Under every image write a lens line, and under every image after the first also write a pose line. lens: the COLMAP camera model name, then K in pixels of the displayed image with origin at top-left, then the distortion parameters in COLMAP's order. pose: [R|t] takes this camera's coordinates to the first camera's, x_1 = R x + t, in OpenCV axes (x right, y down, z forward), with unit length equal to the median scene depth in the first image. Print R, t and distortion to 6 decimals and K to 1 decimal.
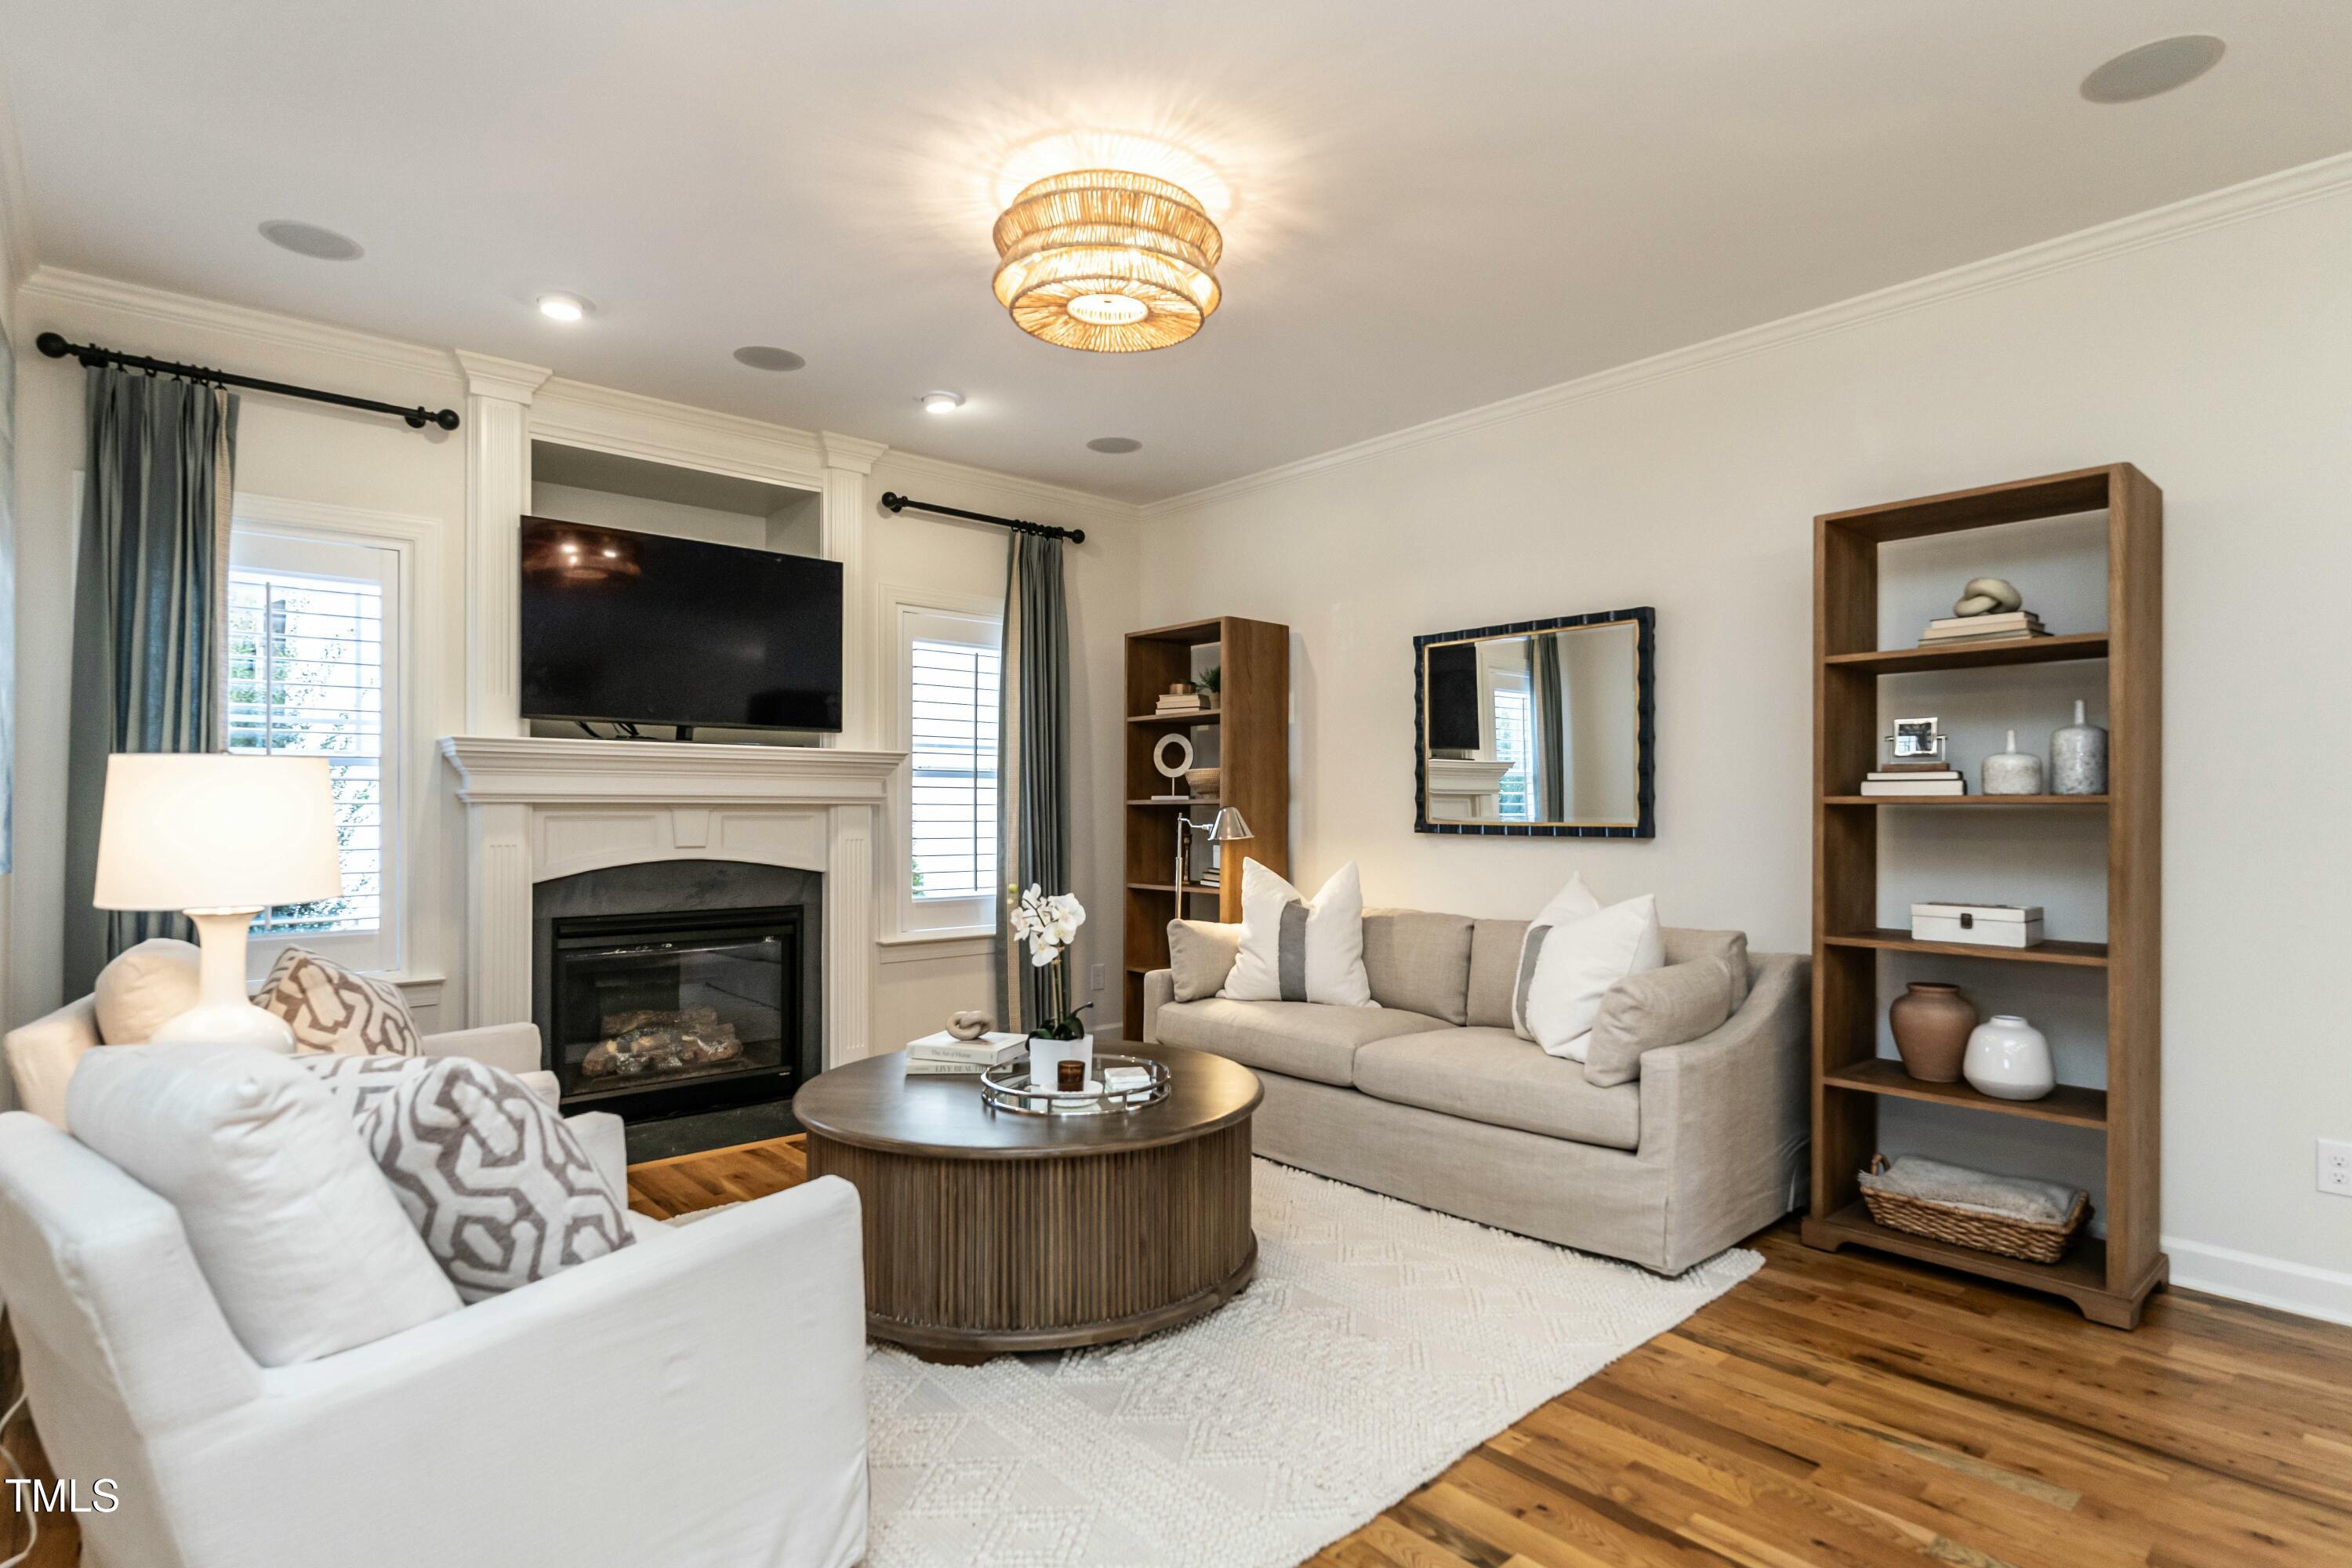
lens RADIAL K [[1219.4, 0, 1161.0], [0, 1219.4, 795.2], [0, 0, 1]] dist [0.000841, -0.000097]
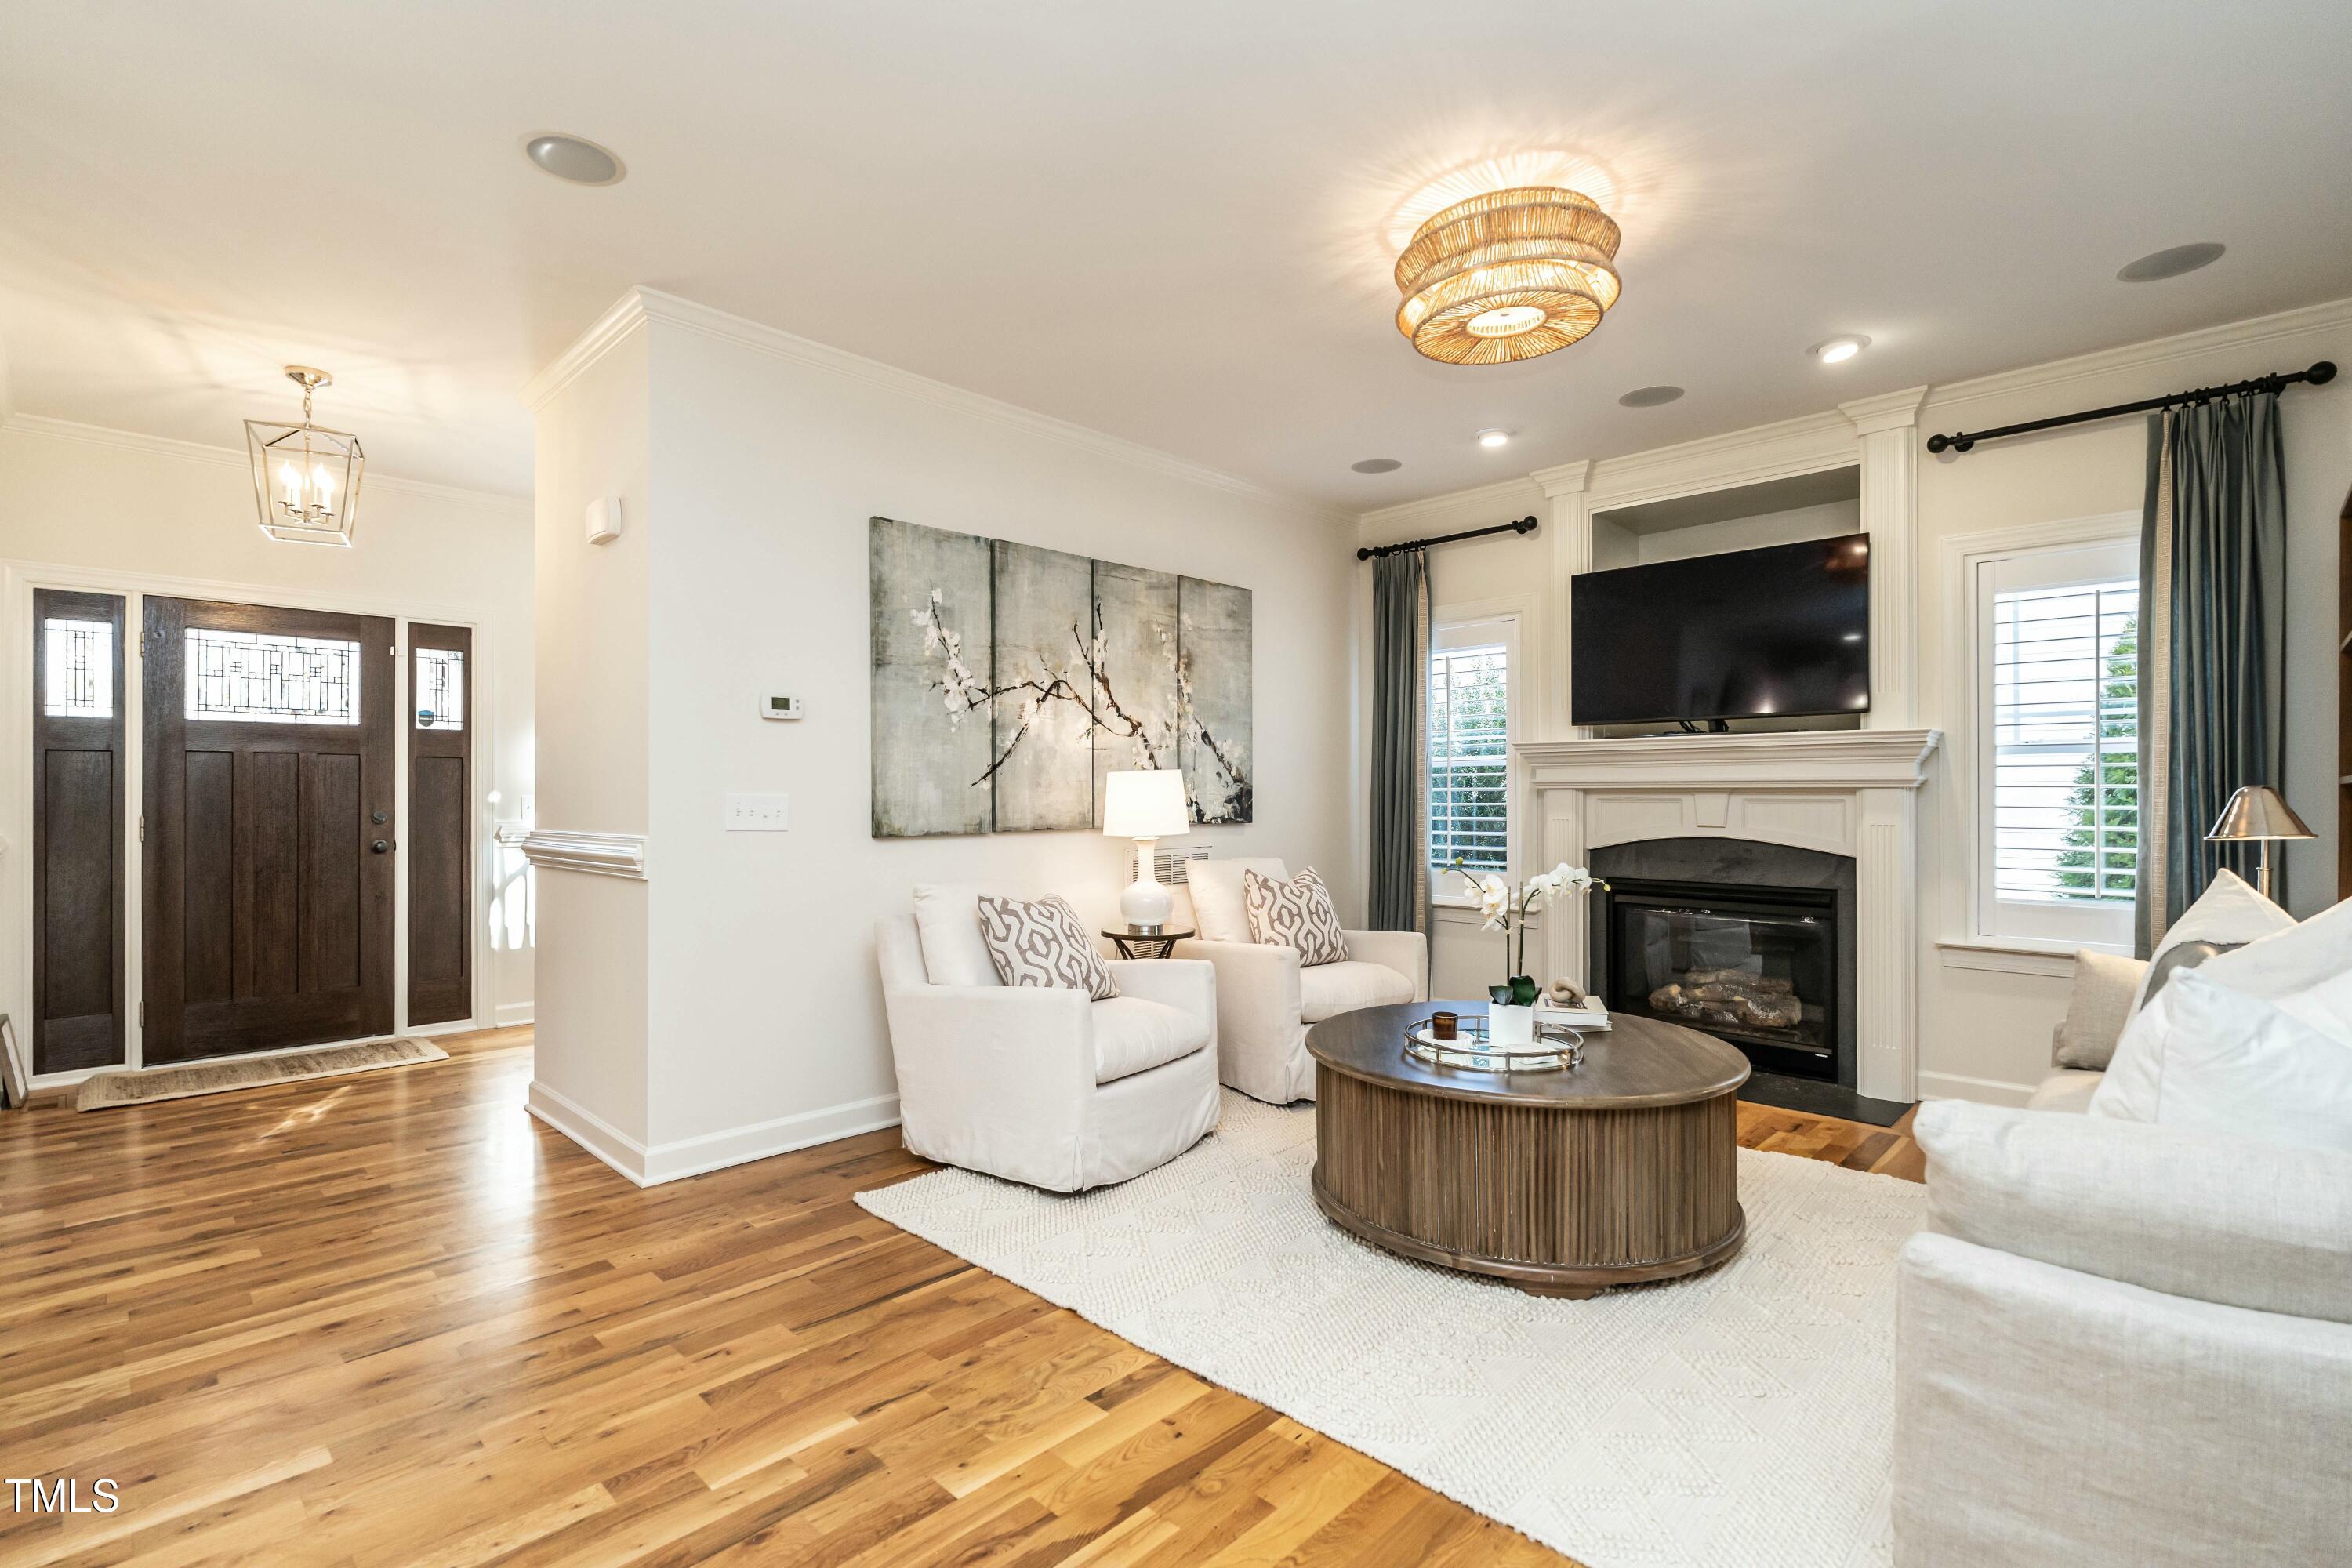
lens RADIAL K [[1071.0, 0, 1152.7], [0, 1071.0, 786.5], [0, 0, 1]] dist [-0.001856, -0.000084]
pose [[0.061168, -0.008172, -0.998094, 0.618322], [0.013672, 0.999880, -0.007348, 0.006077], [0.998034, -0.013196, 0.061272, 0.452109]]
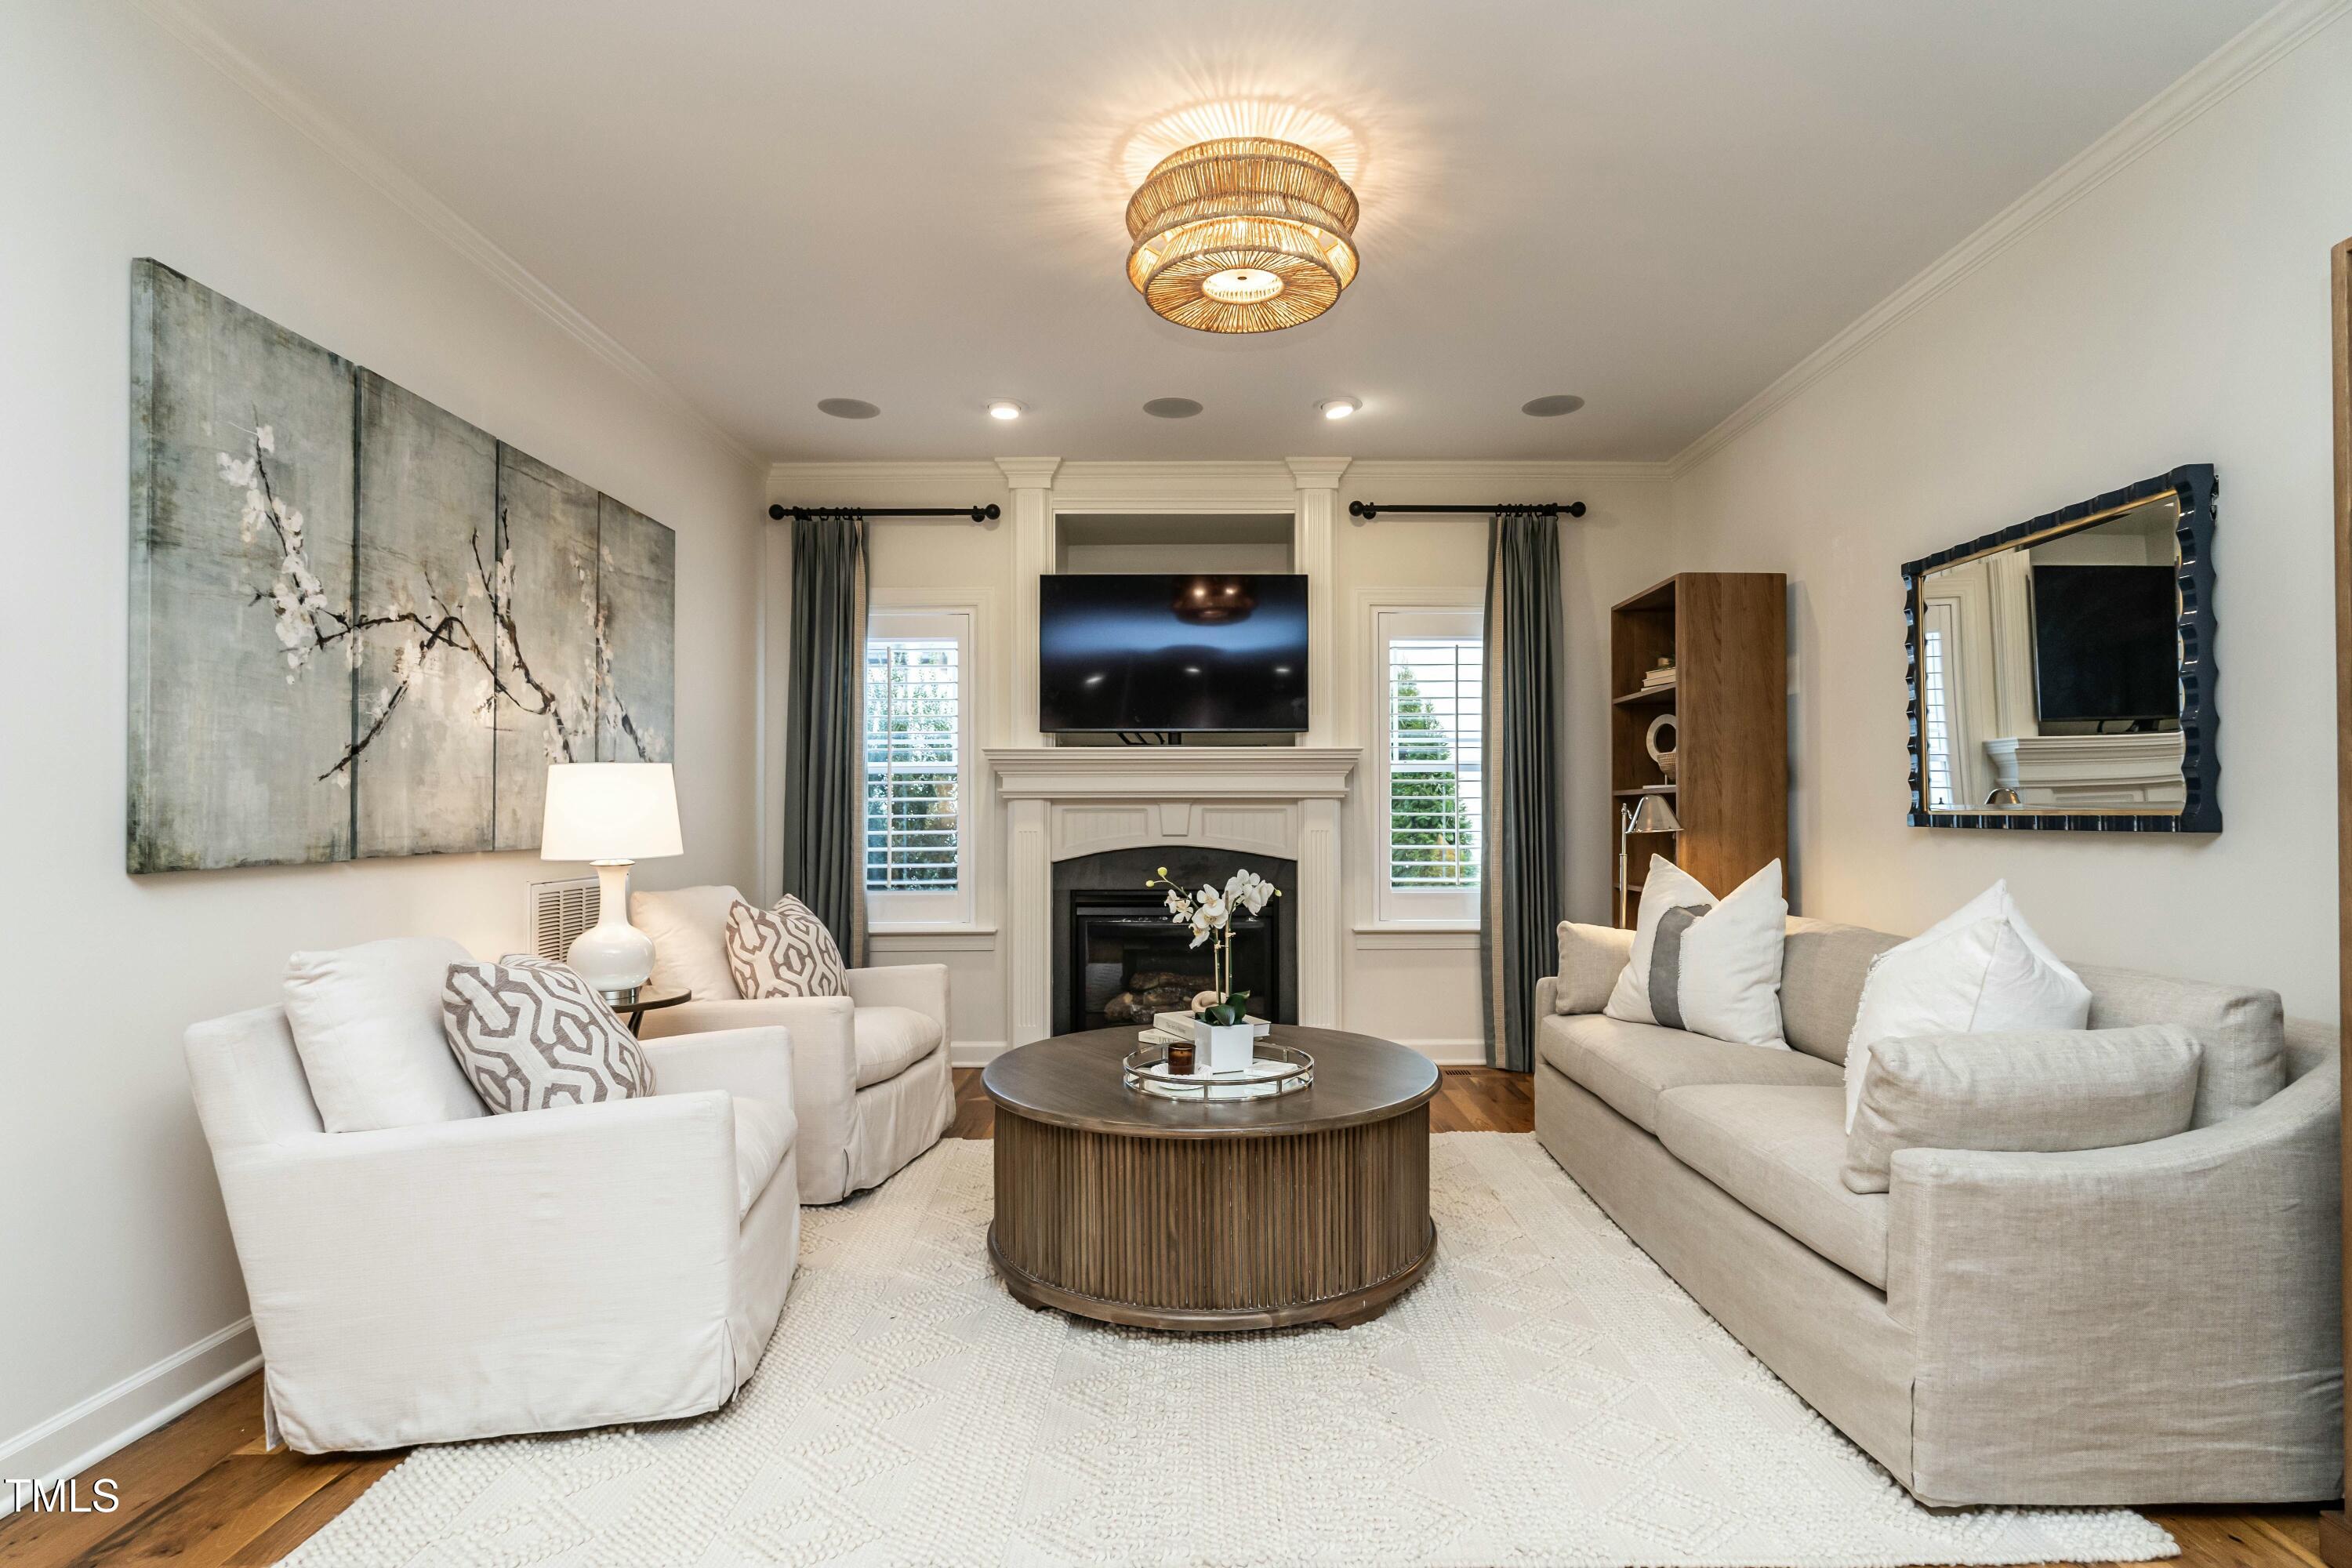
lens RADIAL K [[1130.6, 0, 1187.3], [0, 1130.6, 792.2], [0, 0, 1]] dist [-0.000284, 0.000037]
pose [[0.747381, -0.015620, -0.664212, 0.373603], [0.010848, 0.999877, -0.011307, 0.014324], [0.664307, 0.001245, 0.747459, 0.207667]]
